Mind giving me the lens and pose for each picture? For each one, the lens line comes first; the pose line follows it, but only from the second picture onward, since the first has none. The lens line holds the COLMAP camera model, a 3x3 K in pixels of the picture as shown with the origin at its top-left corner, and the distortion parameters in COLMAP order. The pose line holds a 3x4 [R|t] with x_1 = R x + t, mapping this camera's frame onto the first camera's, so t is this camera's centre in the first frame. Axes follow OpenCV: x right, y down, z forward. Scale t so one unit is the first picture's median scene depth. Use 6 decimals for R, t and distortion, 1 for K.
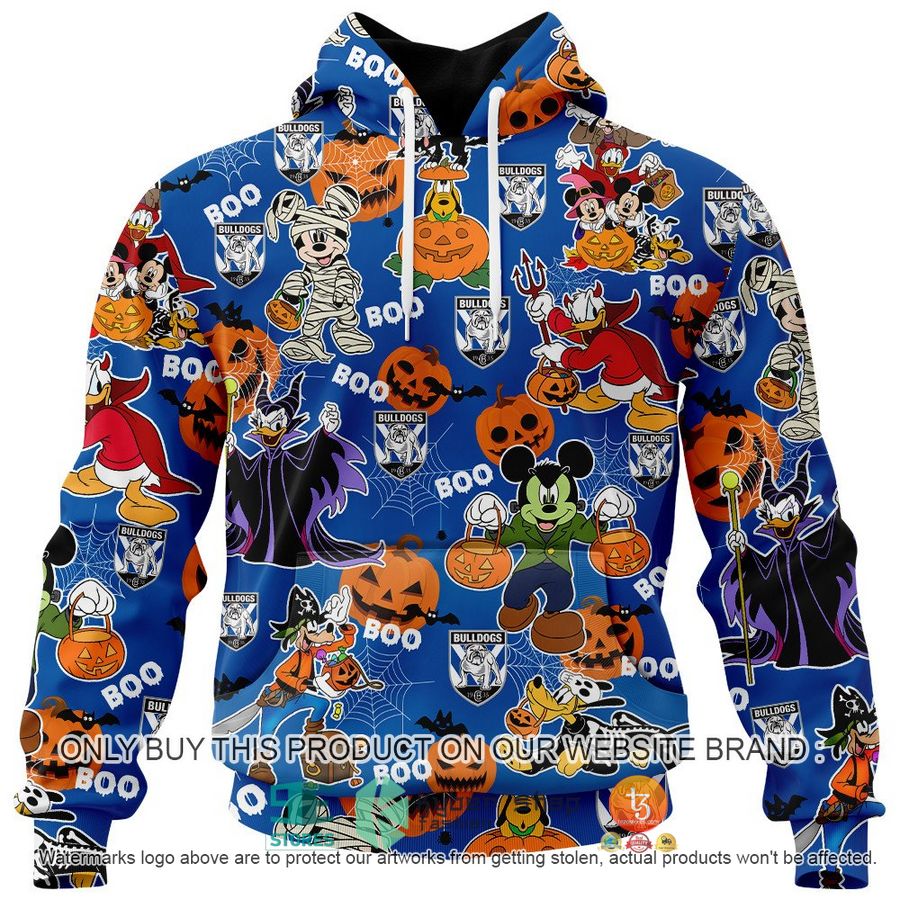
lens RADIAL K [[3428.0, 0, 451.2], [0, 3428.0, 443.8], [0, 0, 1]] dist [0.350756, 0.000000]
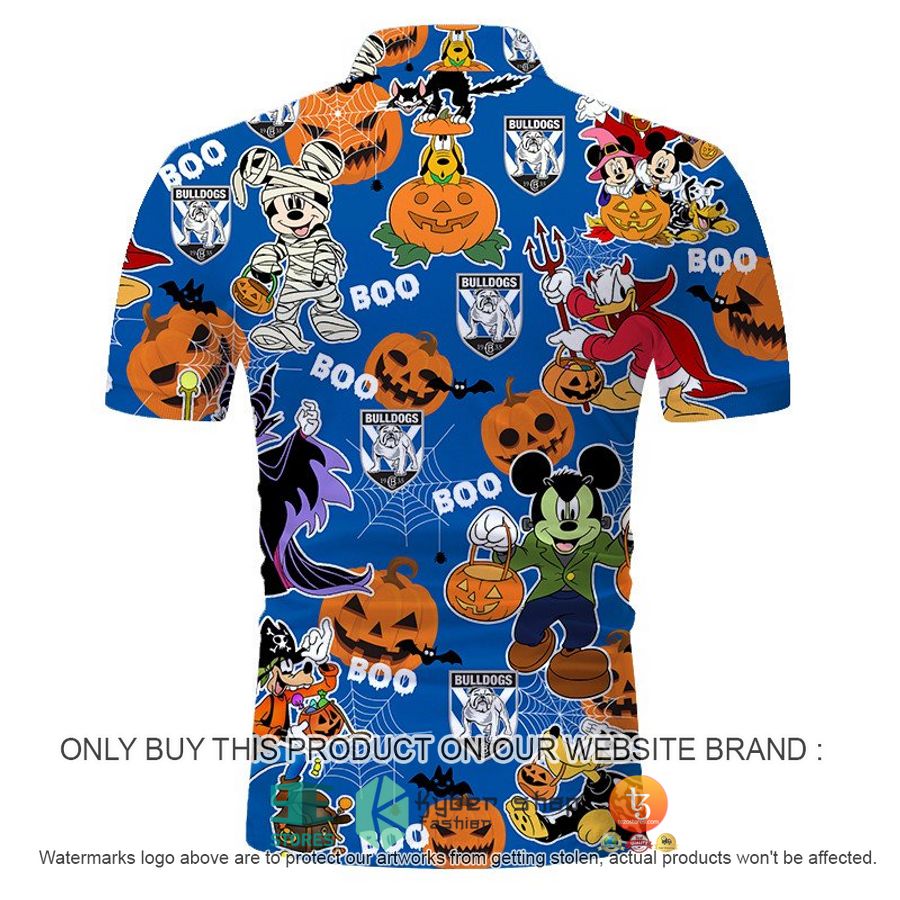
lens RADIAL K [[3428.0, 0, 448.0], [0, 3428.0, 458.7], [0, 0, 1]] dist [0.350756, 0.000000]
pose [[1.000000, 0.000008, -0.000933, -0.000189], [-0.000004, 0.999991, 0.004311, -0.001210], [0.000933, -0.004311, 0.999990, 0.158233]]
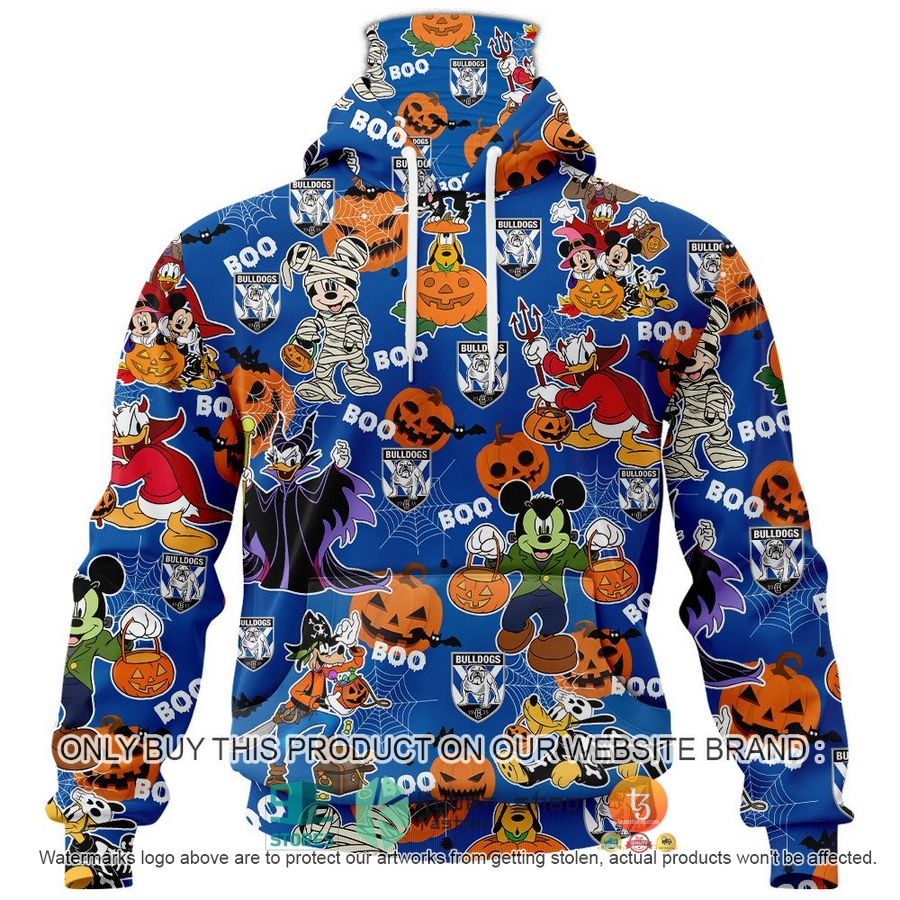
lens RADIAL K [[3428.0, 0, 452.2], [0, 3428.0, 440.2], [0, 0, 1]] dist [0.350756, 0.000000]
pose [[1.000000, 0.000053, 0.000286, -0.000670], [-0.000053, 0.999999, -0.001008, -0.010889], [-0.000286, 0.001008, 0.999999, -0.075359]]
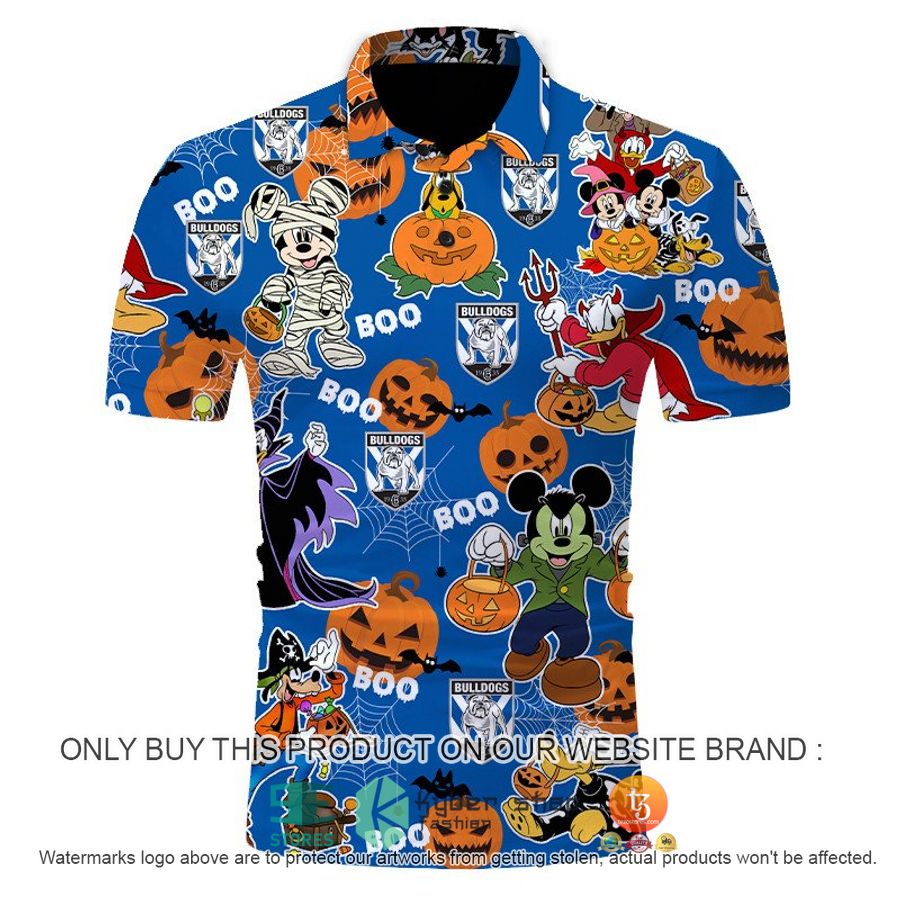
lens RADIAL K [[3428.0, 0, 448.2], [0, 3428.0, 457.1], [0, 0, 1]] dist [0.350756, 0.000000]
pose [[1.000000, 0.000019, -0.000873, -0.000175], [-0.000016, 0.999993, 0.003862, -0.006507], [0.000873, -0.003862, 0.999992, 0.110238]]
